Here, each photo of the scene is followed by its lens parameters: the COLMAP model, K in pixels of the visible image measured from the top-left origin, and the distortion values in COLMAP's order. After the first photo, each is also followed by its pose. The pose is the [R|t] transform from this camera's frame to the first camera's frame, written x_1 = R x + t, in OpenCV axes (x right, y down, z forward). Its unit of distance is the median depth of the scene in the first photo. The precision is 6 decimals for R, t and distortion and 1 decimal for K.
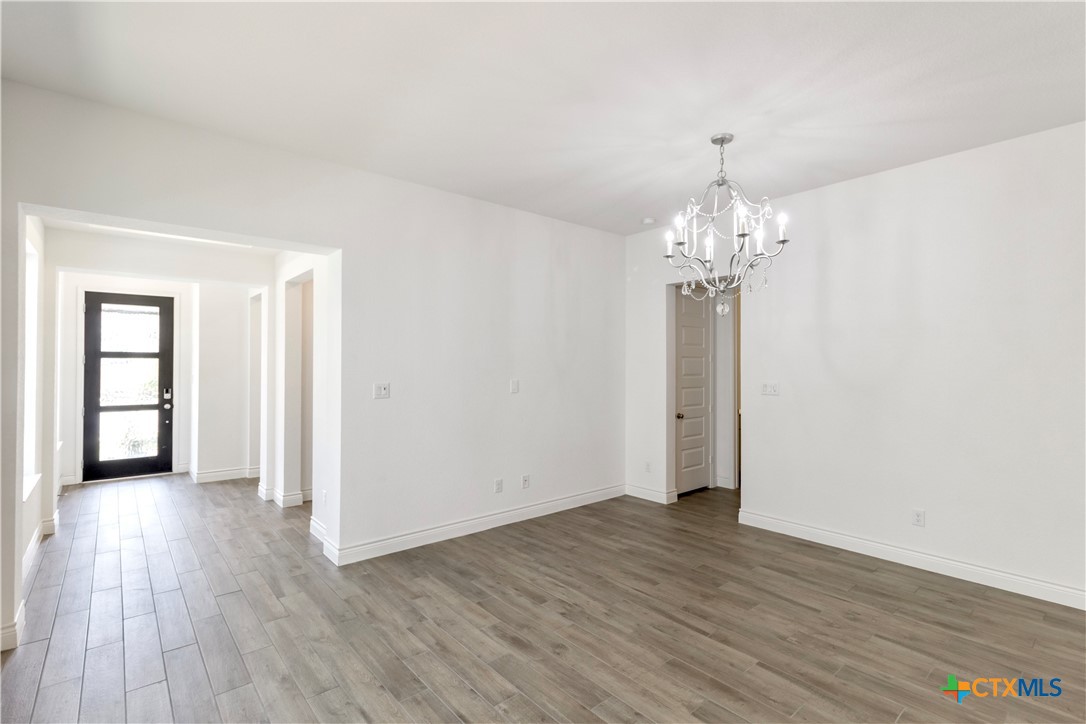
lens RADIAL K [[510.5, 0, 555.9], [0, 510.5, 361.3], [0, 0, 1]] dist [-0.001062, -0.001095]
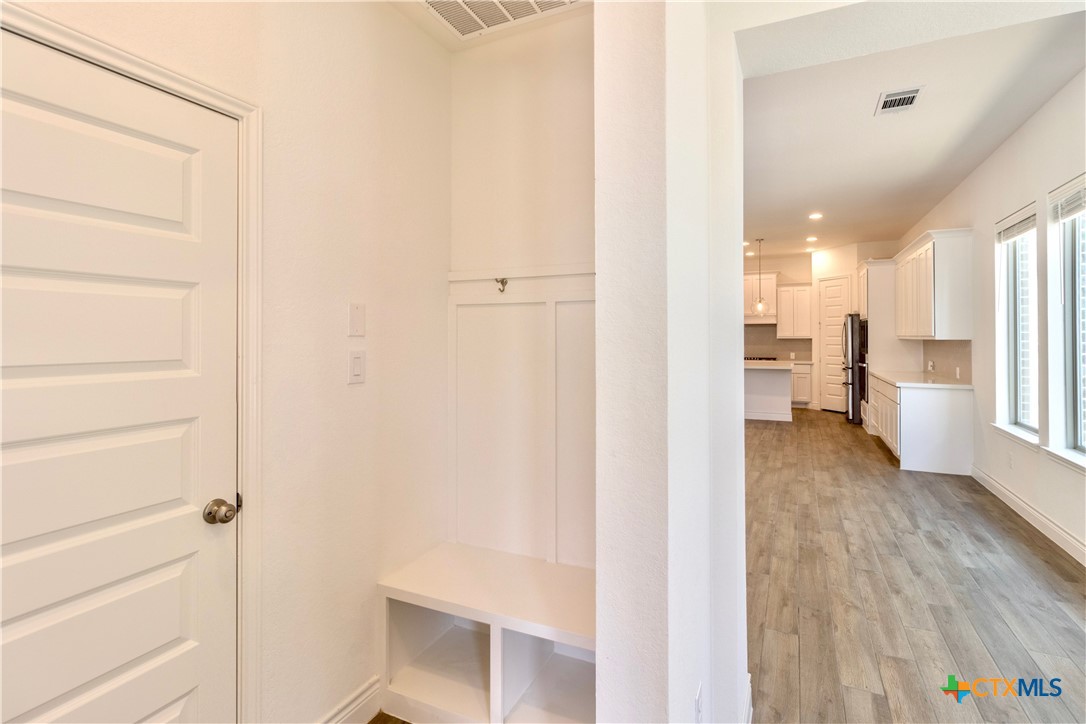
lens RADIAL K [[510.5, 0, 568.6], [0, 510.5, 329.8], [0, 0, 1]] dist [-0.001062, -0.001095]
pose [[-0.421100, 0.011152, 0.906946, -0.902251], [-0.003376, 0.999898, -0.013863, 0.040717], [-0.907008, -0.008899, -0.421019, 1.536224]]
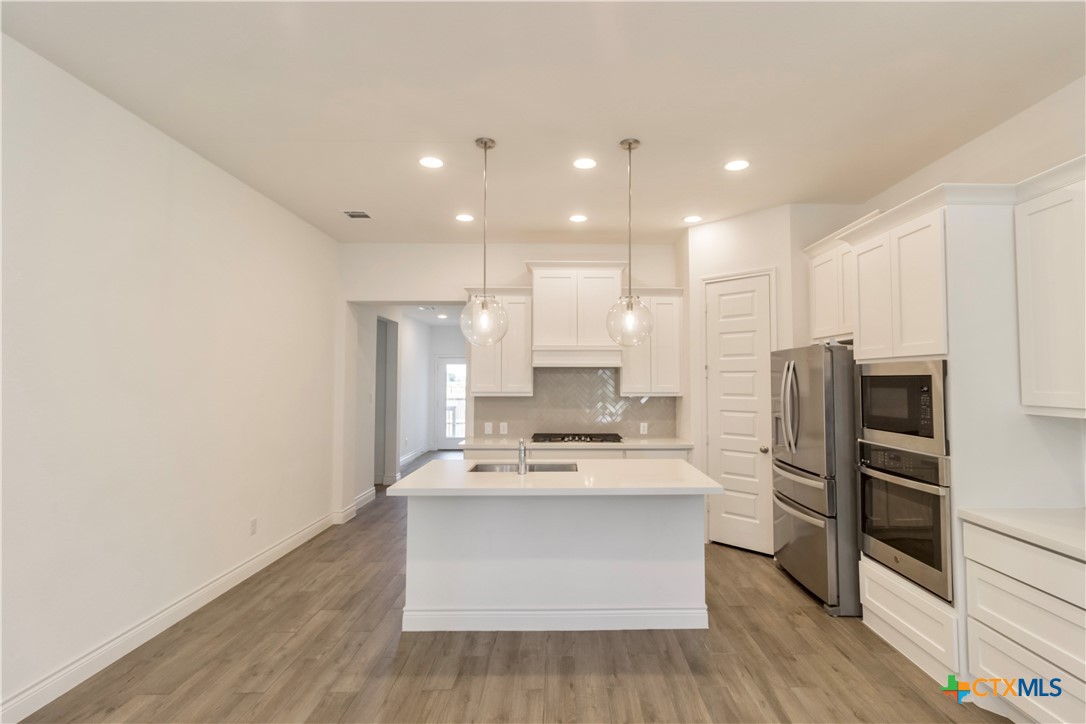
lens RADIAL K [[510.5, 0, 573.6], [0, 510.5, 350.6], [0, 0, 1]] dist [-0.001062, -0.001095]
pose [[-0.769538, 0.033871, 0.637703, 0.449315], [-0.004400, 0.998287, -0.058334, -0.001438], [-0.638586, -0.047696, -0.768071, 0.418936]]
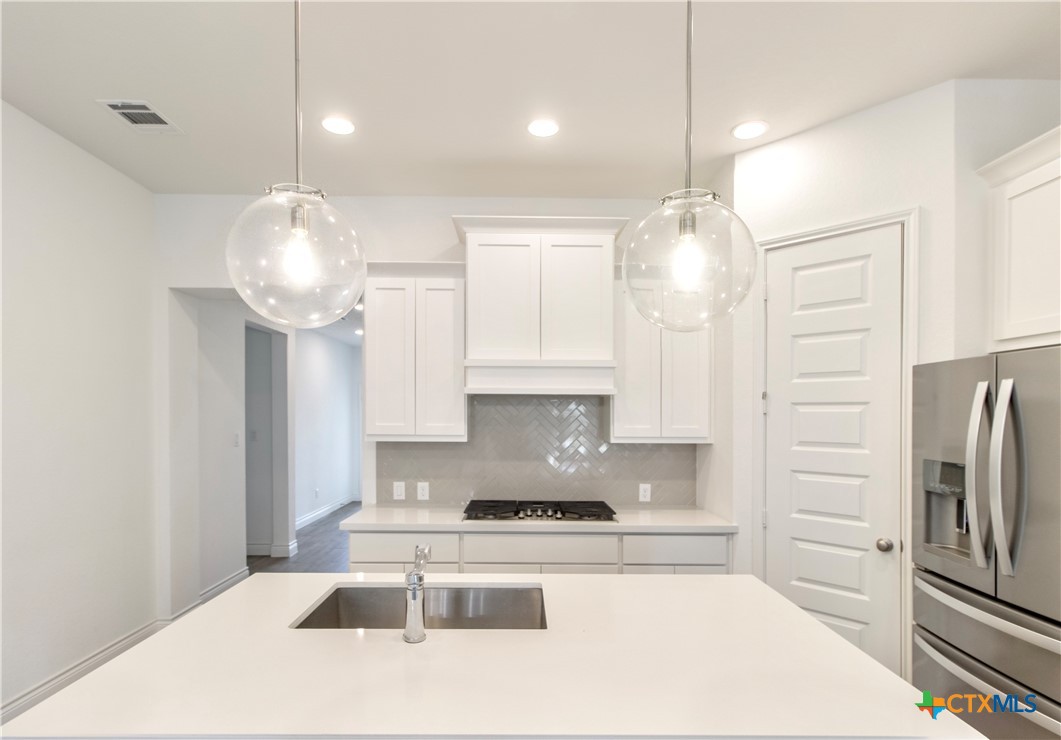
lens RADIAL K [[523.4, 0, 523.2], [0, 523.4, 409.6], [0, 0, 1]] dist [-0.002429, 0.001342]
pose [[-0.764754, -0.000005, 0.644322, 0.828112], [-0.009527, 0.999891, -0.011301, -0.003696], [-0.644252, -0.014781, -0.764671, -0.016686]]
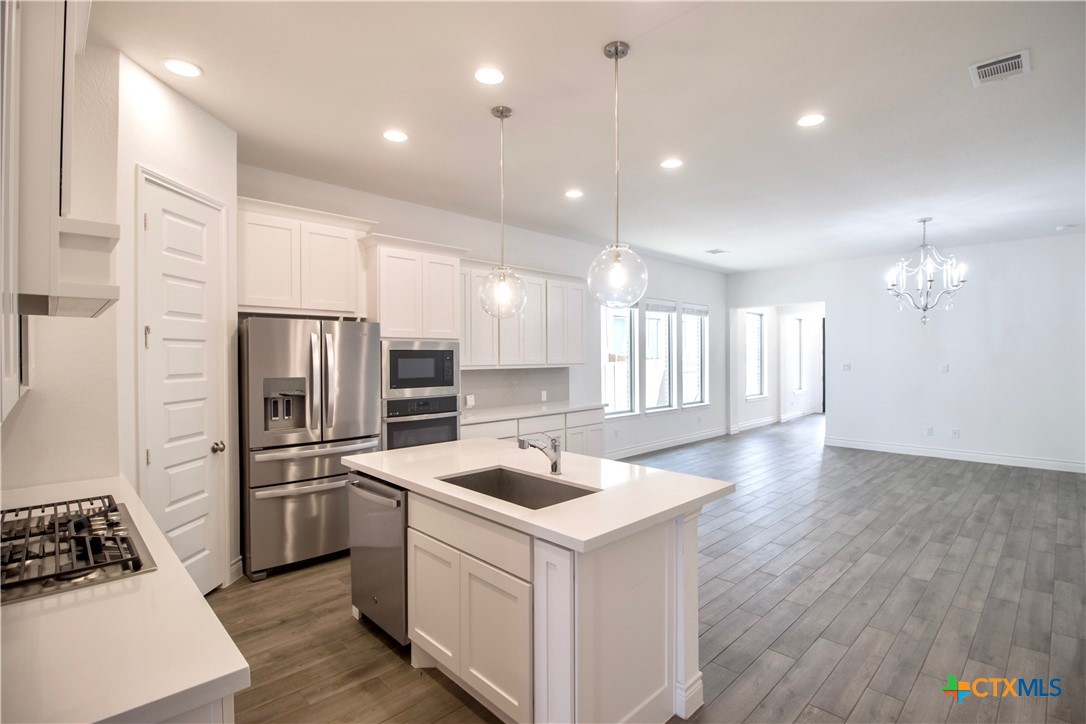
lens RADIAL K [[510.5, 0, 561.3], [0, 510.5, 356.5], [0, 0, 1]] dist [-0.001062, -0.001095]
pose [[0.067392, 0.000789, -0.997726, 1.905372], [0.008550, 0.999963, 0.001368, 0.006040], [0.997690, -0.008622, 0.067383, -0.322390]]
